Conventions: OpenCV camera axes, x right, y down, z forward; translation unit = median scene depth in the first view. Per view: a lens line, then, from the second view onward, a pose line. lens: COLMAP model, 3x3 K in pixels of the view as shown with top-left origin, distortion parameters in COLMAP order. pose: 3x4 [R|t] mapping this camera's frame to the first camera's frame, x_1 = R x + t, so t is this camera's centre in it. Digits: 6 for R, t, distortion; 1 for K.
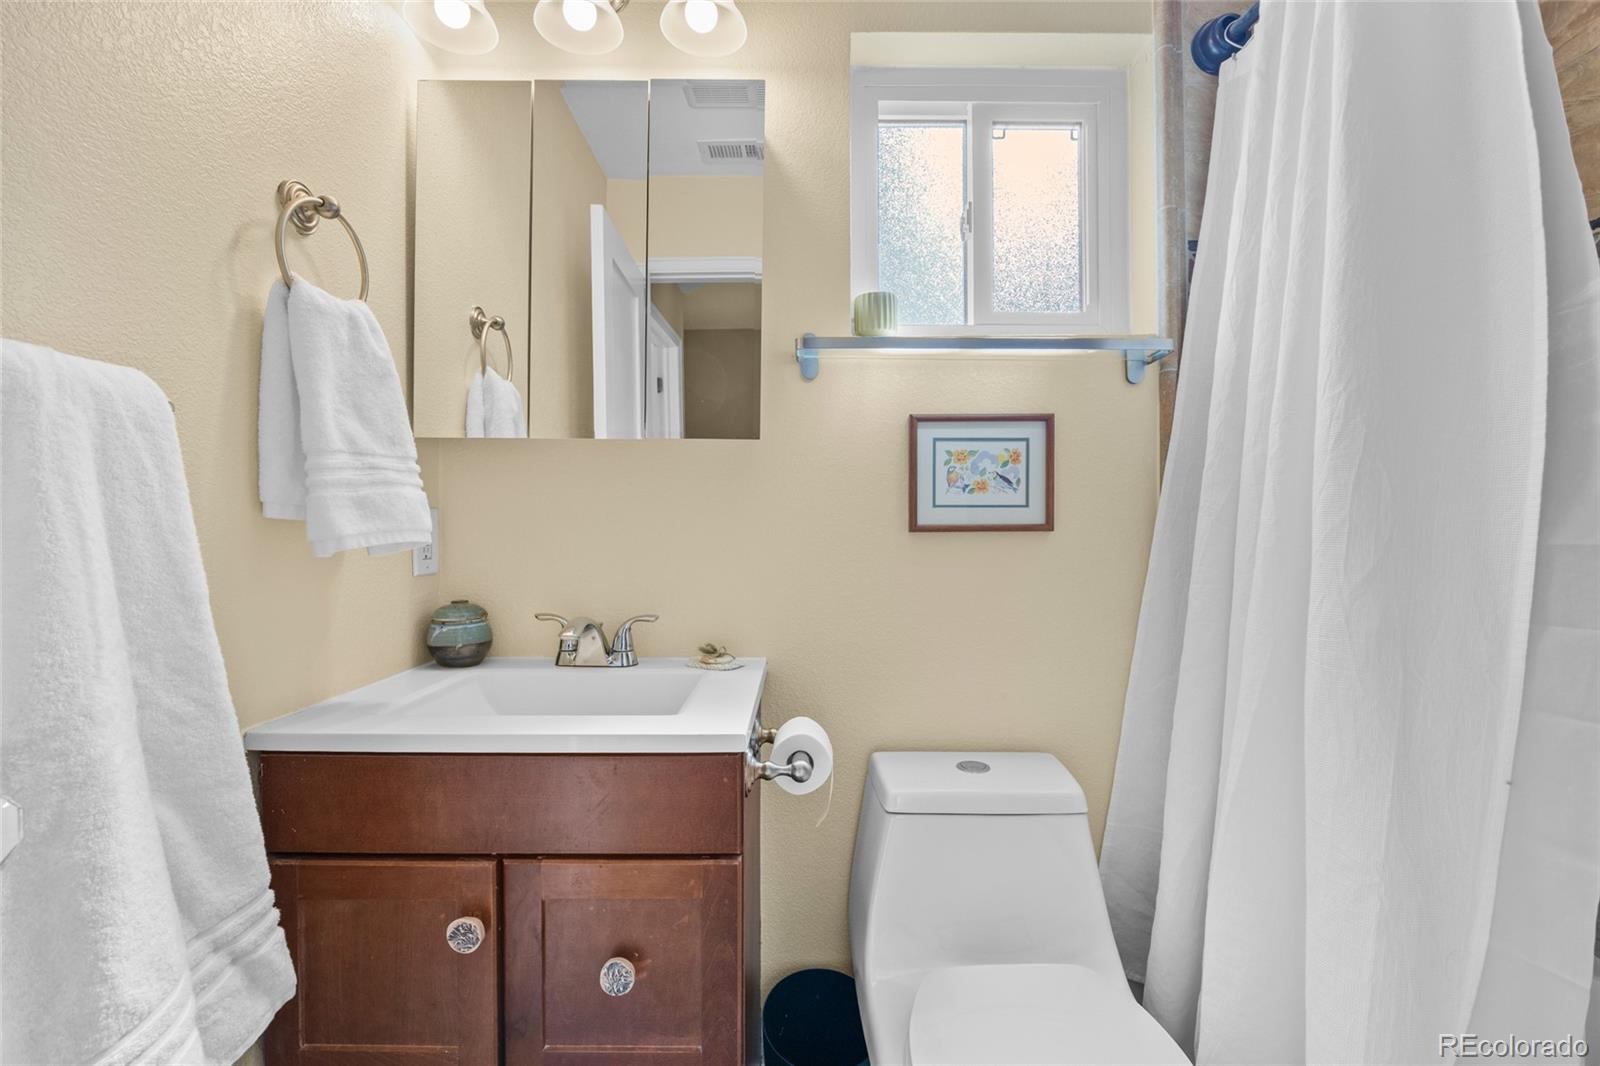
lens RADIAL K [[700.7, 0, 825.2], [0, 700.7, 526.3], [0, 0, 1]] dist [-0.010776, -0.000284]
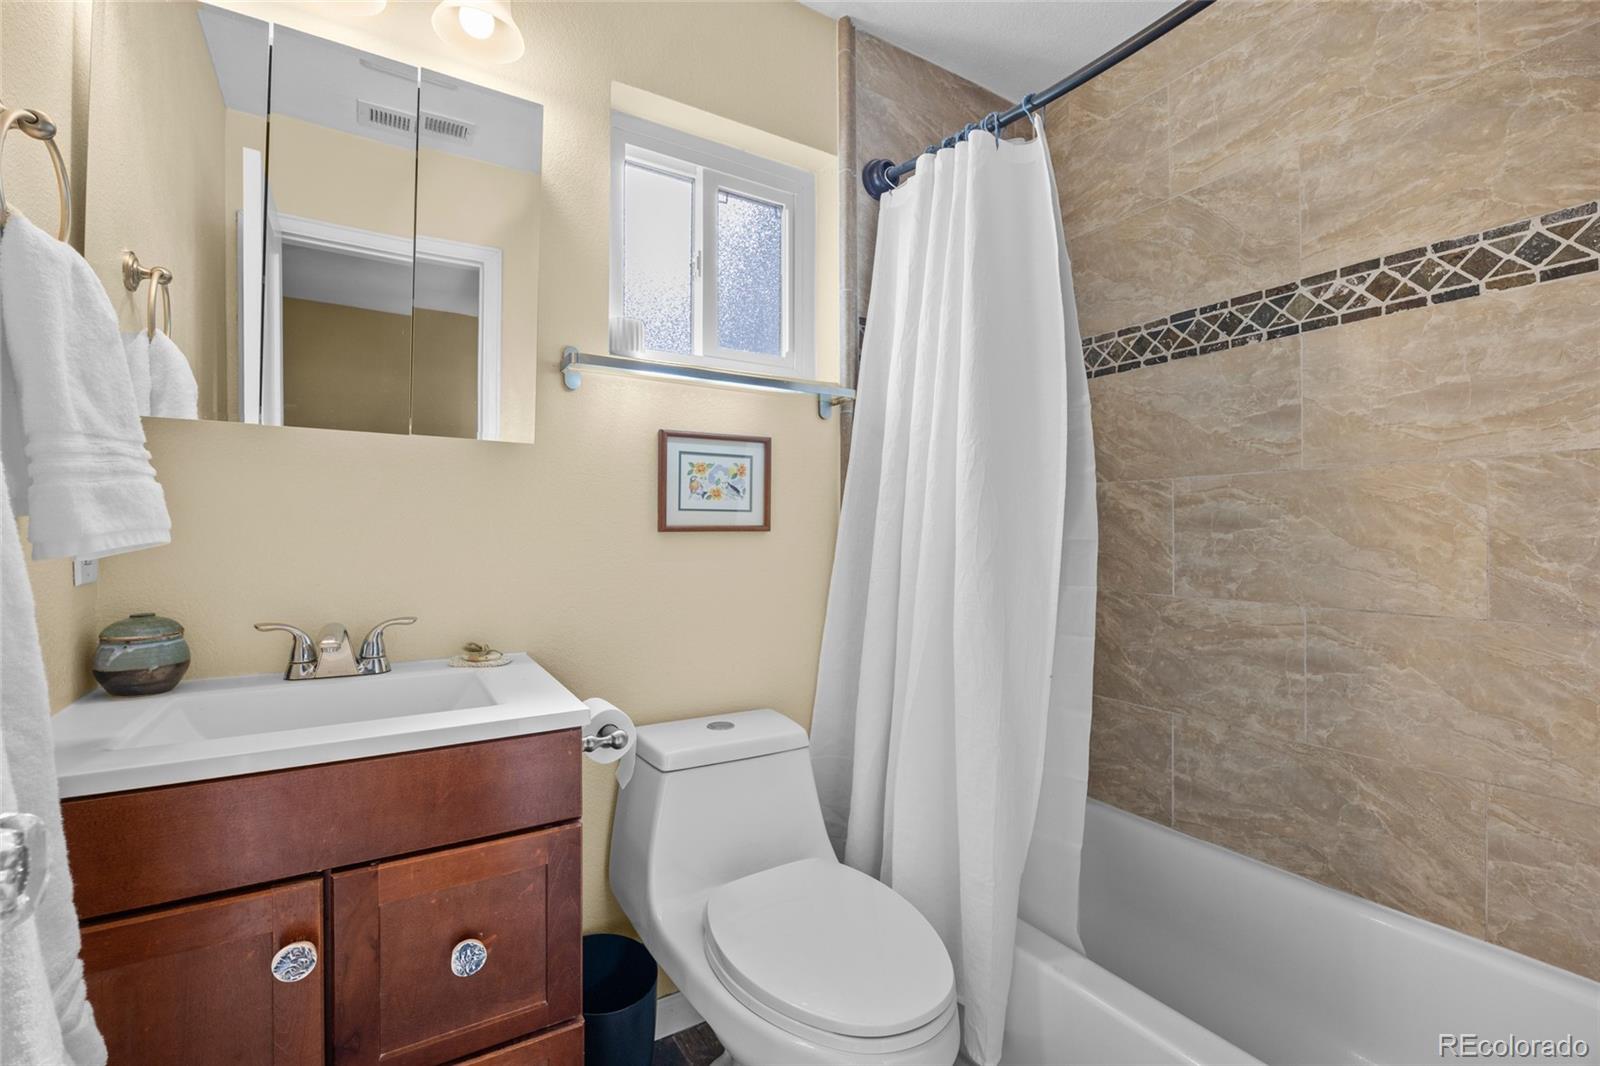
lens RADIAL K [[706.2, 0, 812.4], [0, 706.2, 519.0], [0, 0, 1]] dist [-0.003523, -0.000006]
pose [[0.847629, 0.011314, 0.530468, -0.286968], [-0.006505, 0.999919, -0.010931, -0.001688], [-0.530549, 0.005815, 0.847634, -0.115831]]
